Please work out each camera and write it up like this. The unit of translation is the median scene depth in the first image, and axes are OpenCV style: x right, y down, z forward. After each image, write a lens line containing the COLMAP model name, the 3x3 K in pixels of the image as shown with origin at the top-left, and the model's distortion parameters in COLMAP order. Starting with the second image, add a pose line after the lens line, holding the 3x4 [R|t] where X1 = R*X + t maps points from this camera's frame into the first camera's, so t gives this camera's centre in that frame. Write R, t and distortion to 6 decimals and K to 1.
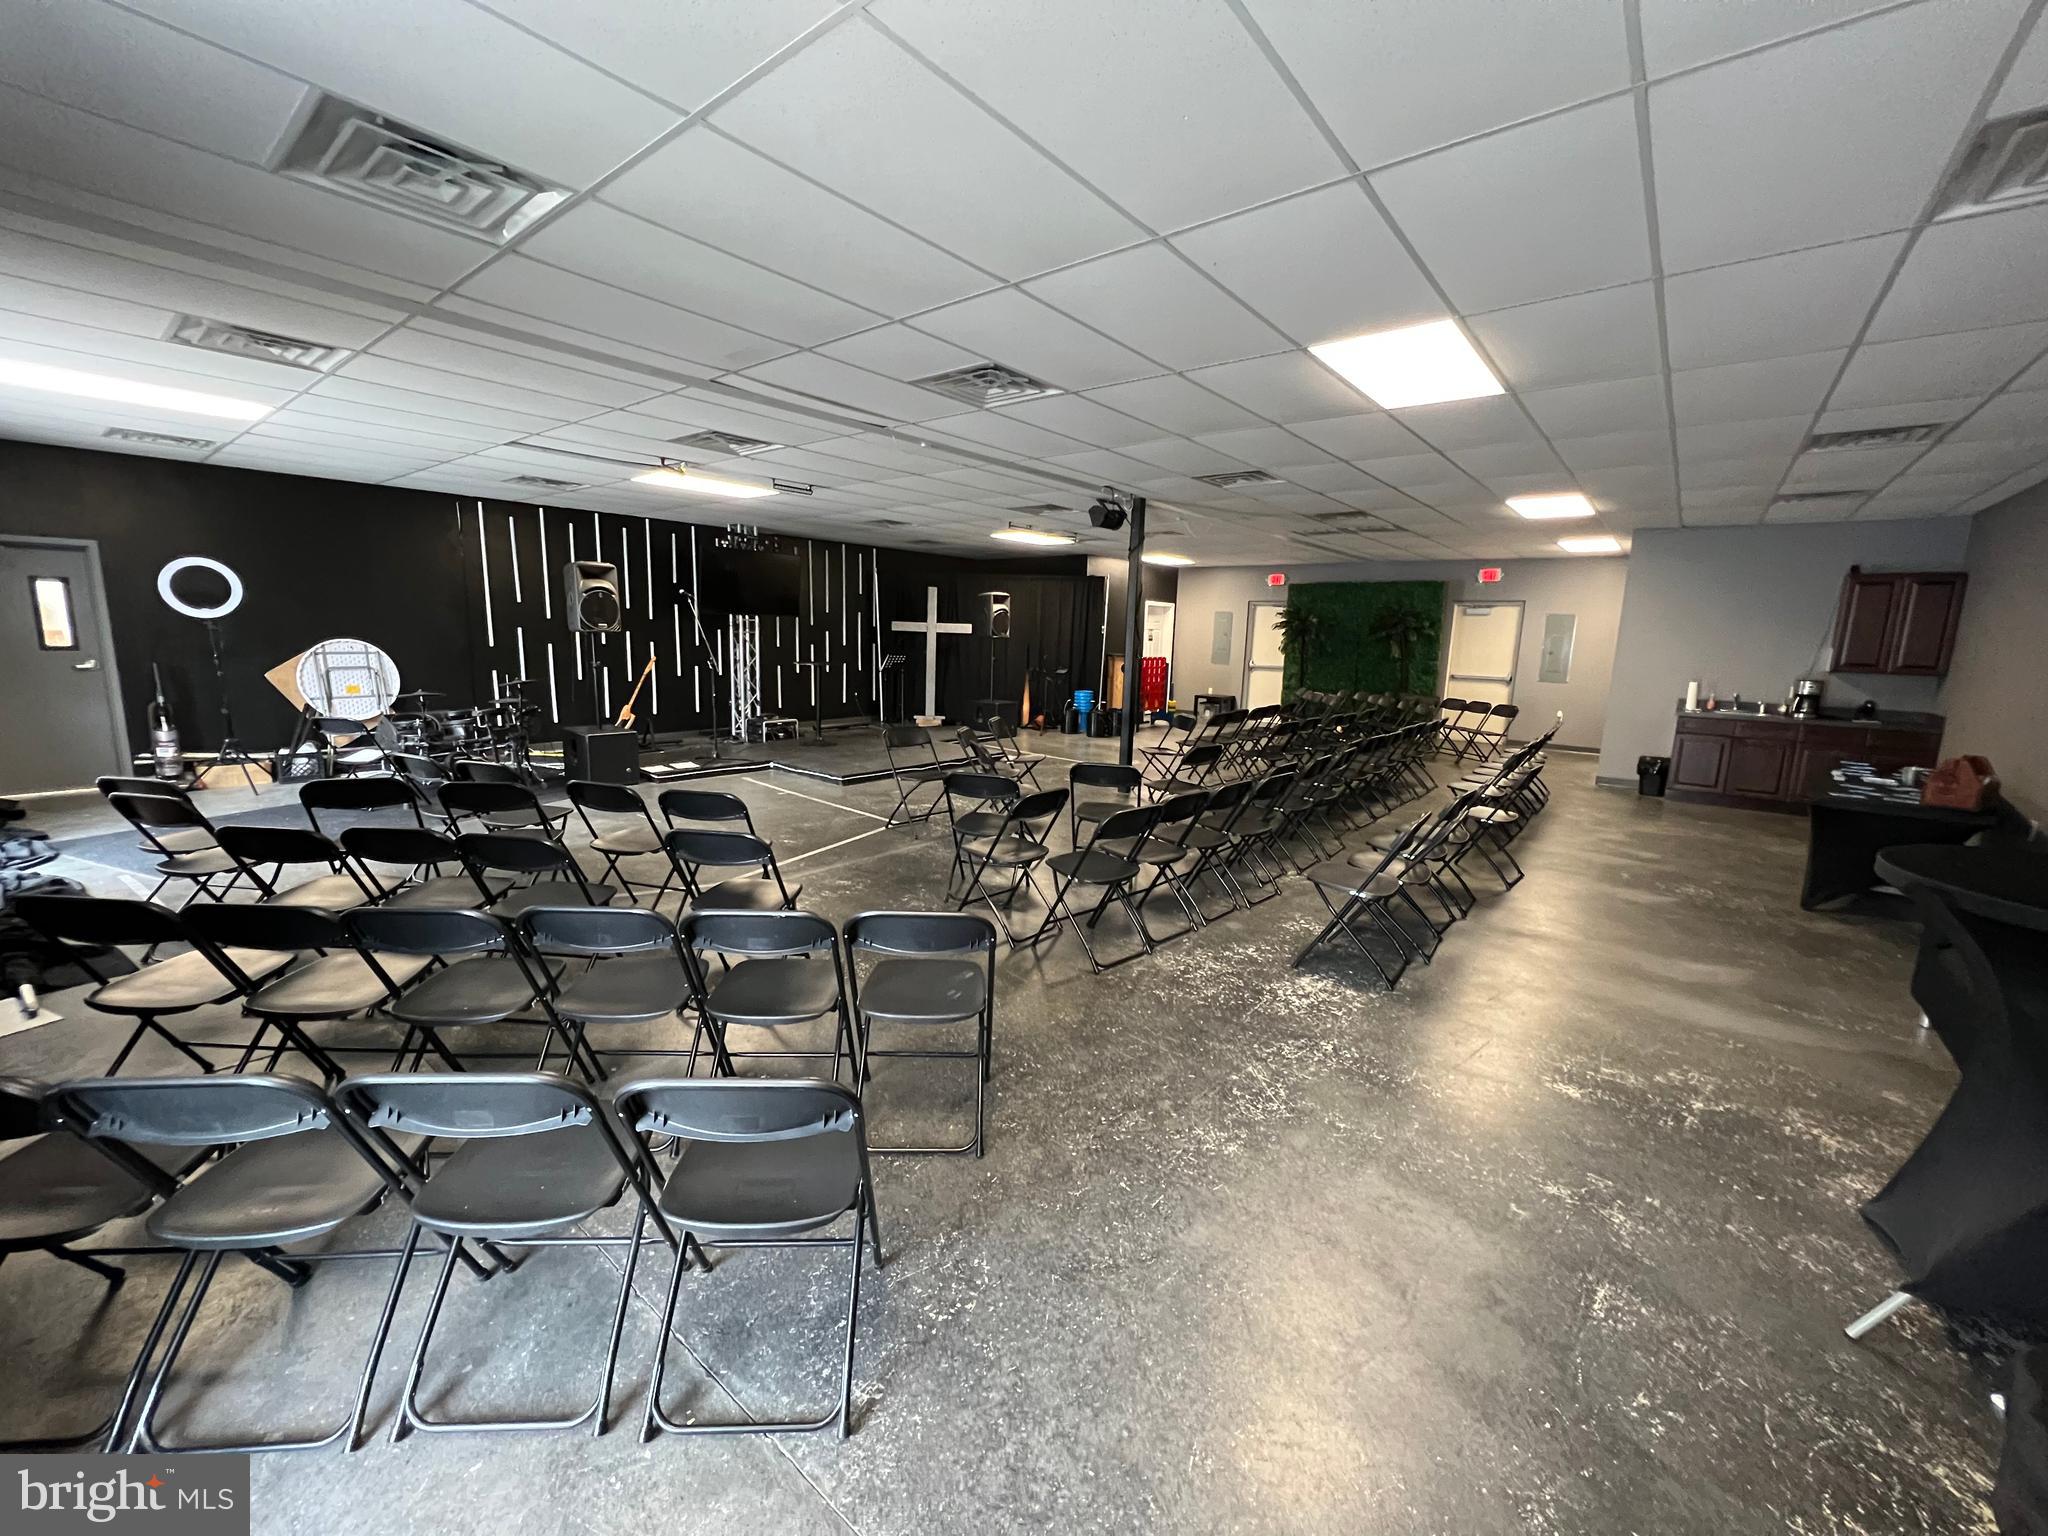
lens RADIAL K [[813.7, 0, 1019.4], [0, 813.7, 770.7], [0, 0, 1]] dist [-0.007739, 0.000099]
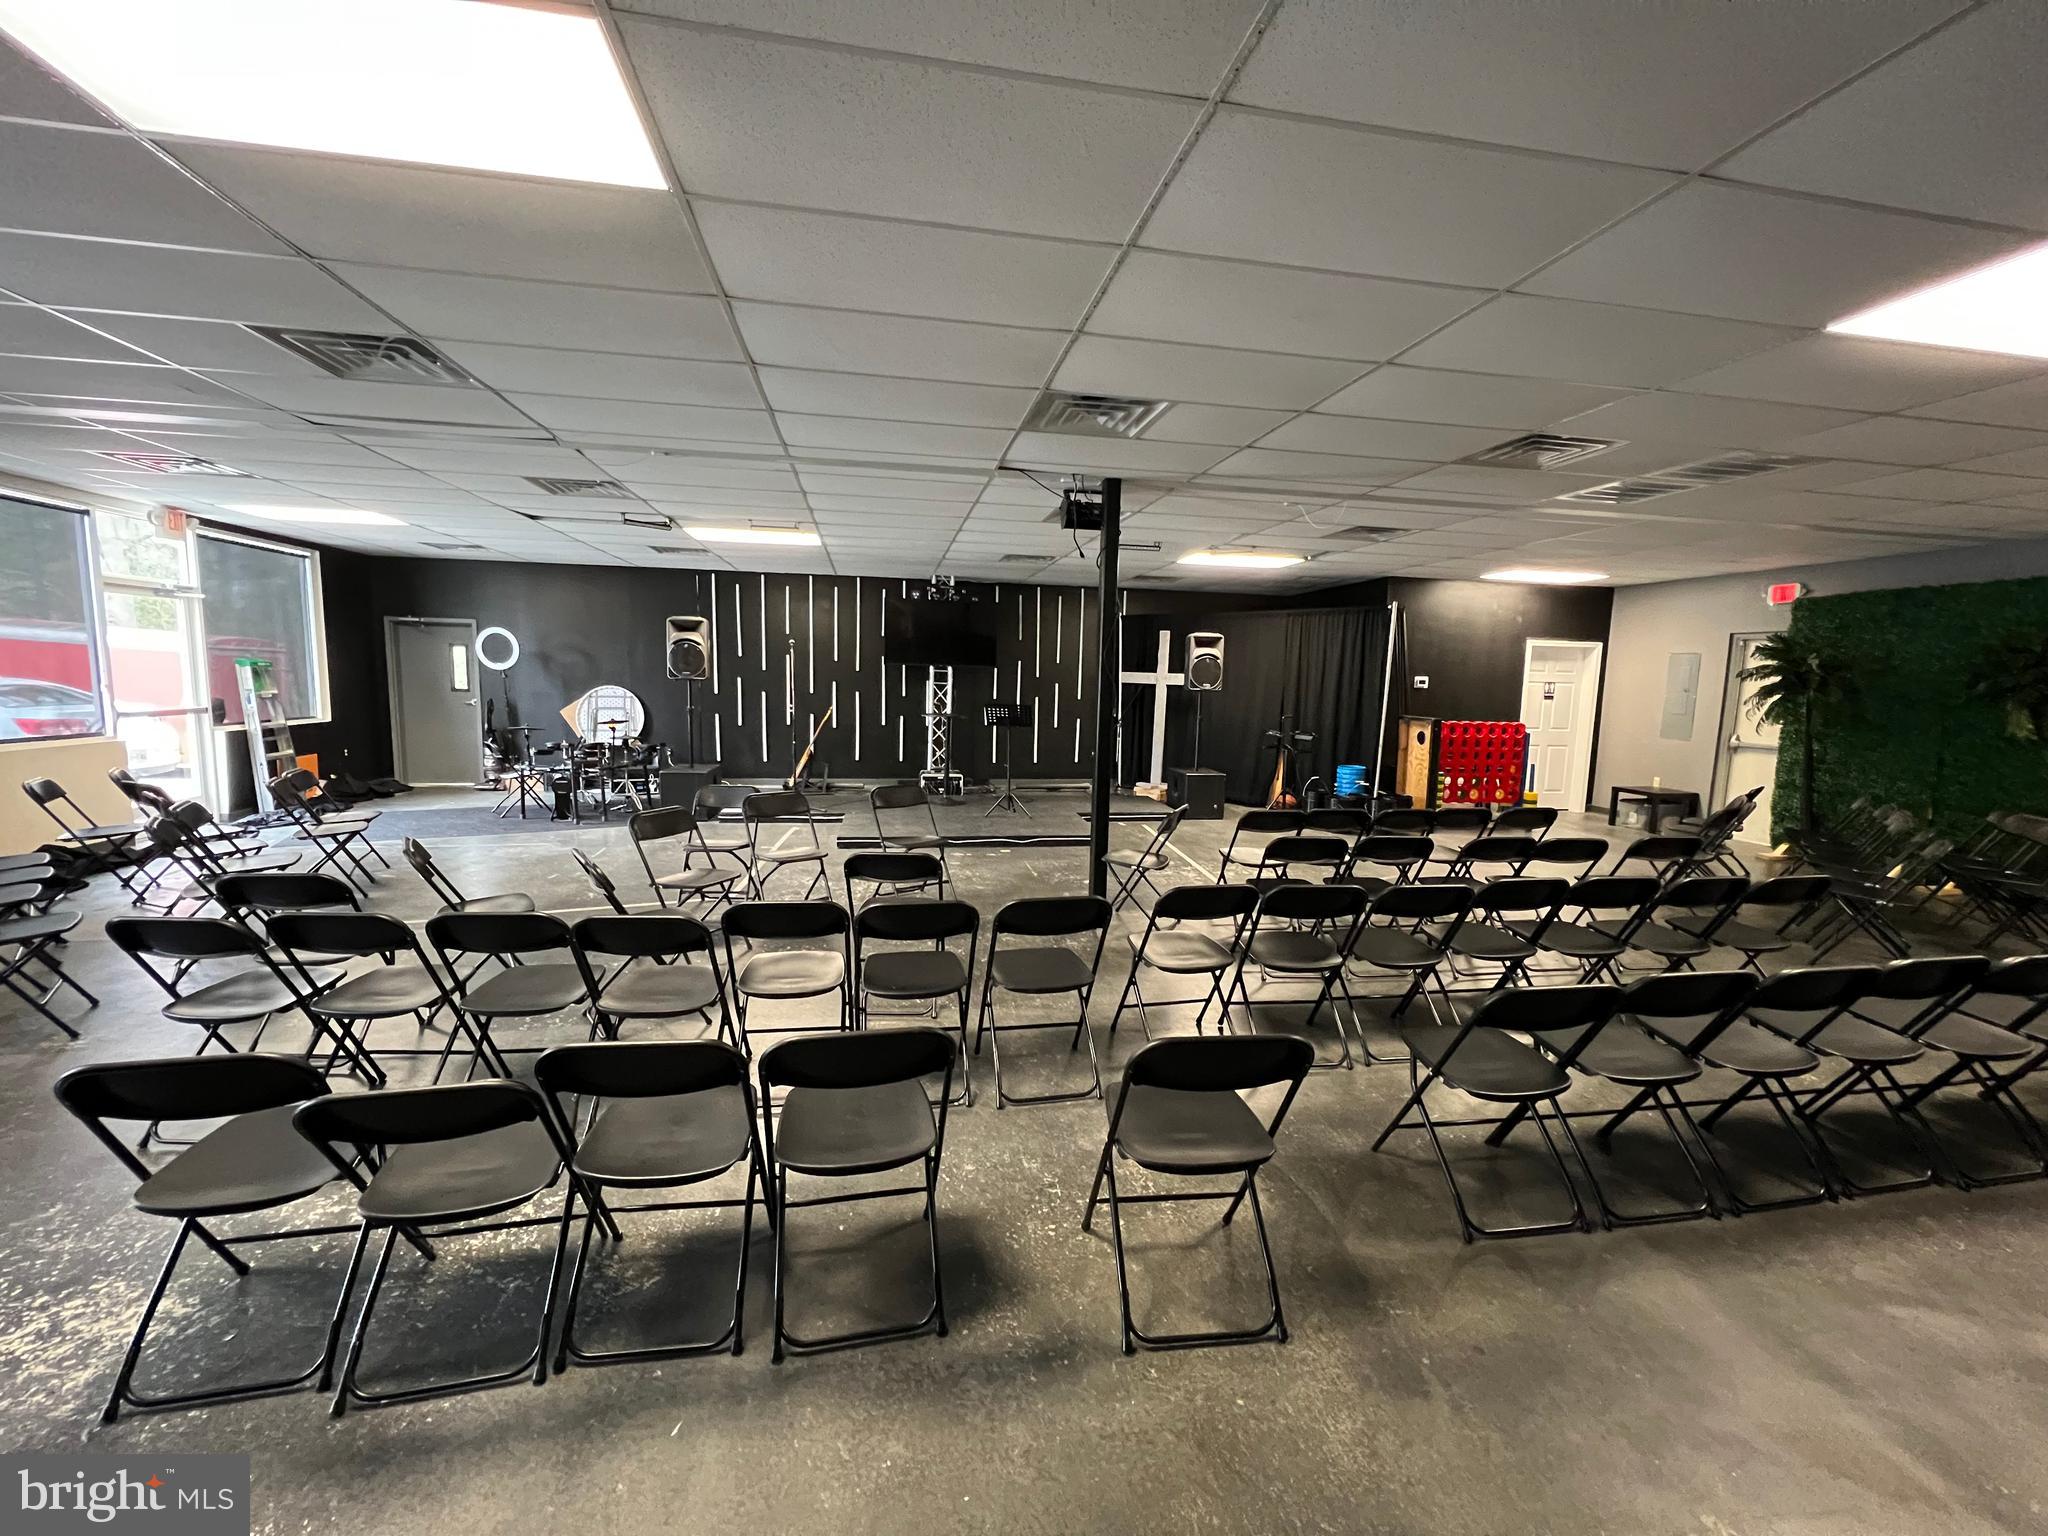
lens RADIAL K [[813.7, 0, 1019.4], [0, 813.7, 770.7], [0, 0, 1]] dist [-0.007739, 0.000099]
pose [[0.759371, 0.067193, -0.647179, 0.381769], [-0.114732, 0.992896, -0.031534, -0.046212], [0.640462, 0.098198, 0.761686, 0.326720]]
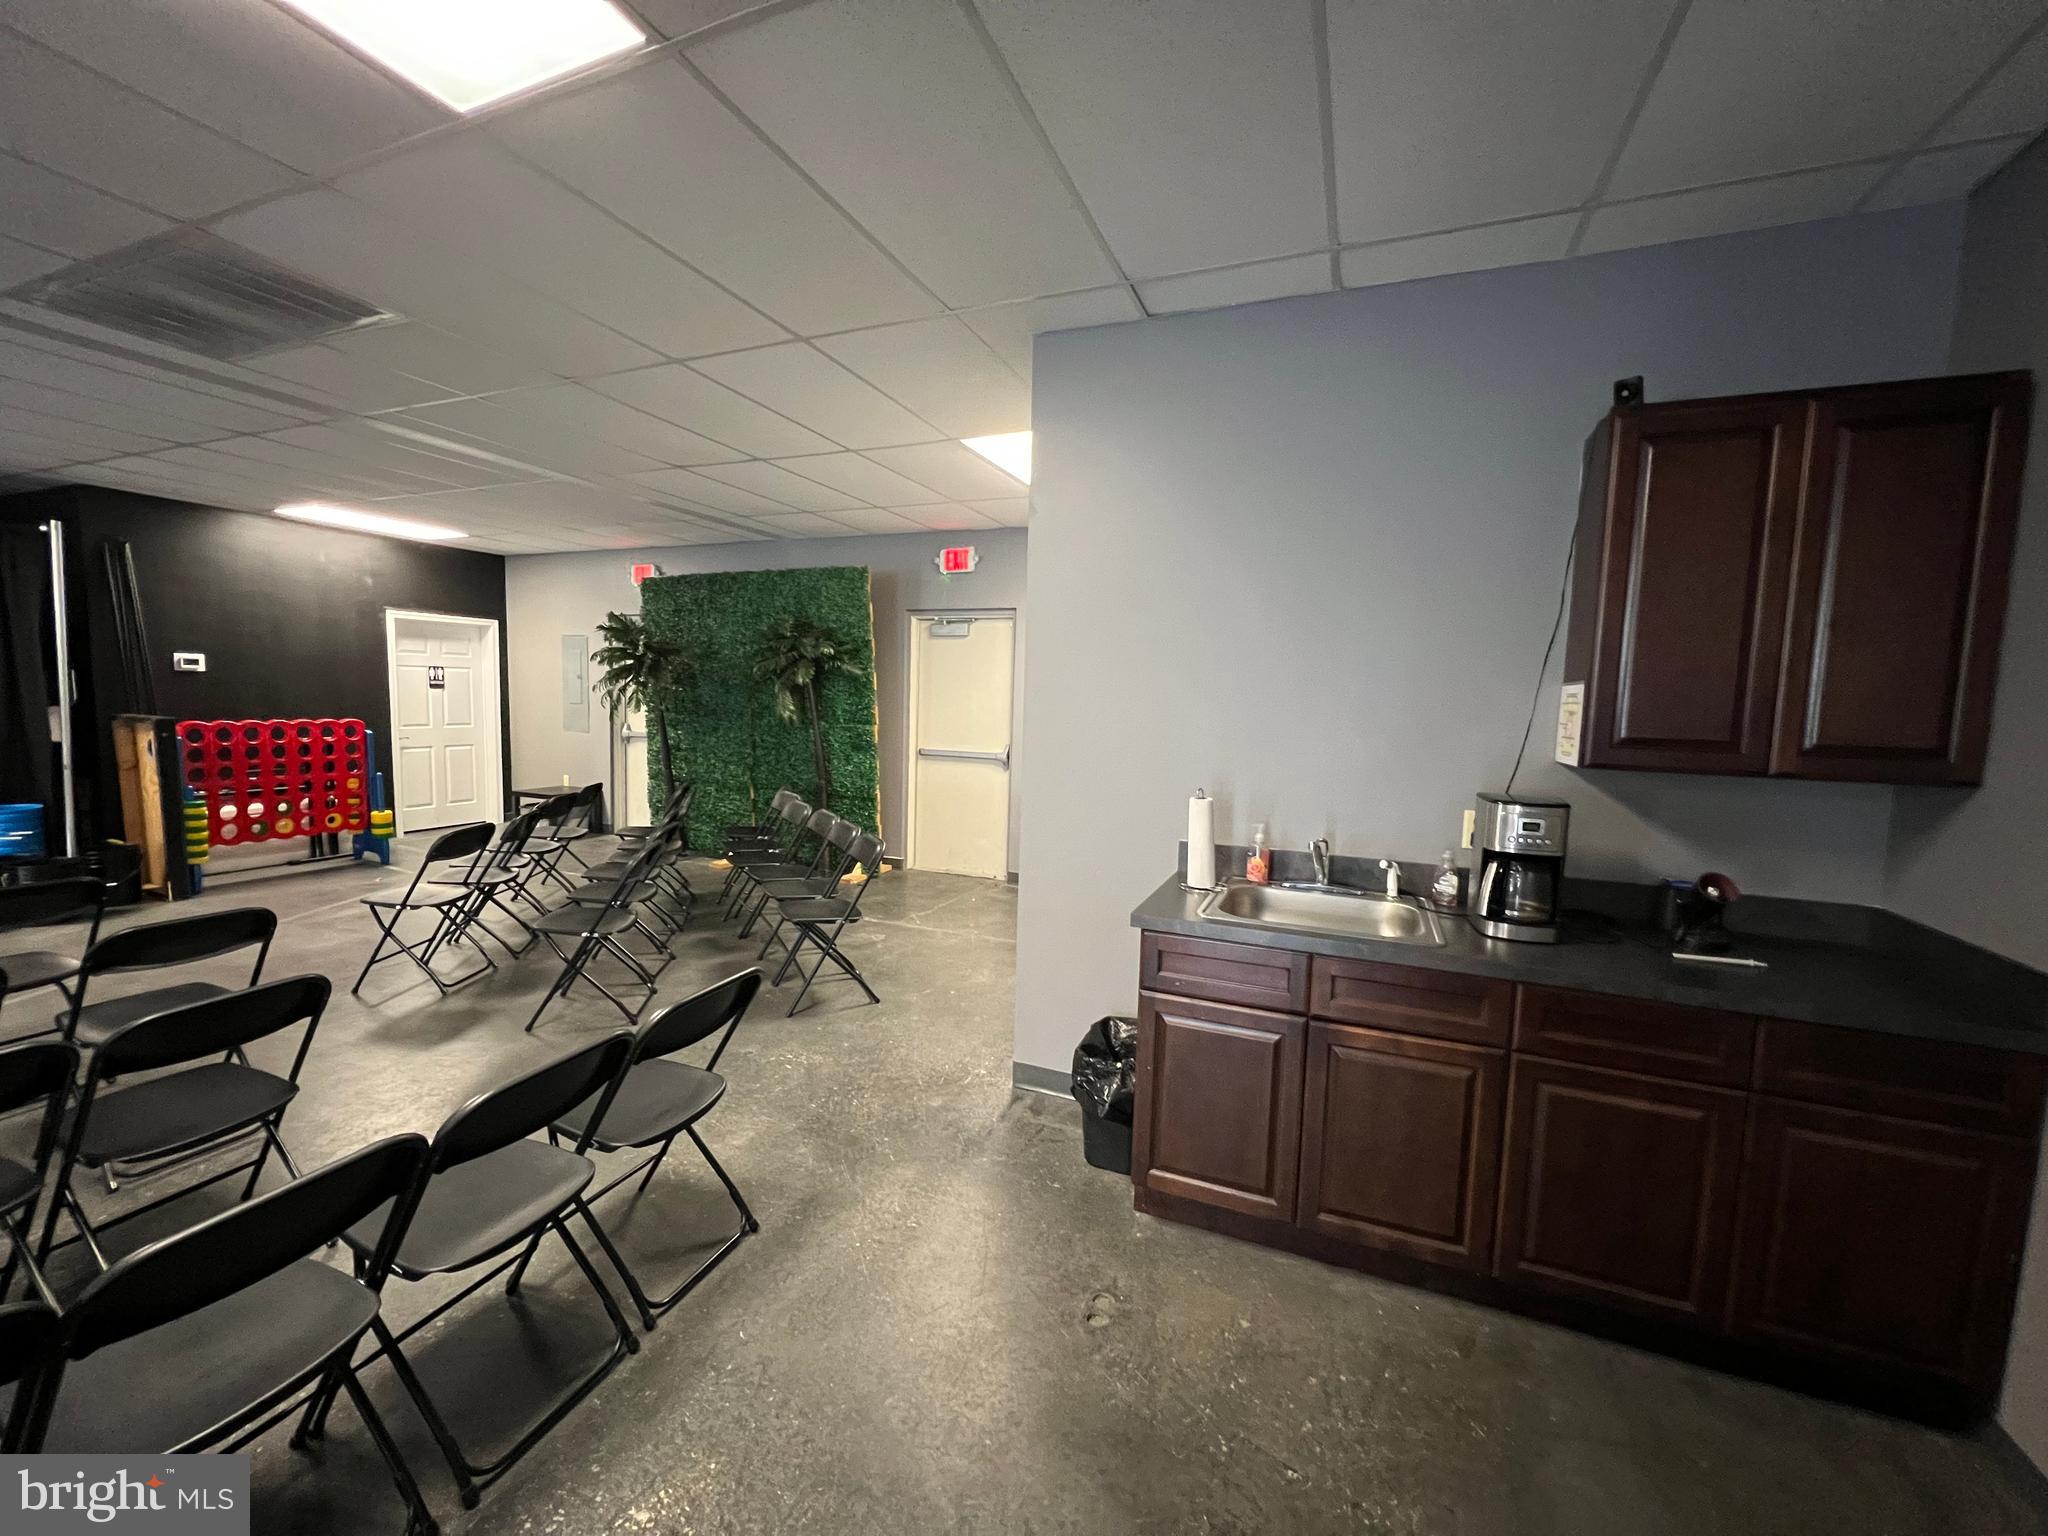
lens RADIAL K [[813.7, 0, 1019.4], [0, 813.7, 770.7], [0, 0, 1]] dist [-0.007739, 0.000099]
pose [[0.960845, -0.025202, 0.275939, 0.542396], [0.044311, 0.997014, -0.063237, -0.082099], [-0.273521, 0.072988, 0.959093, 0.574070]]
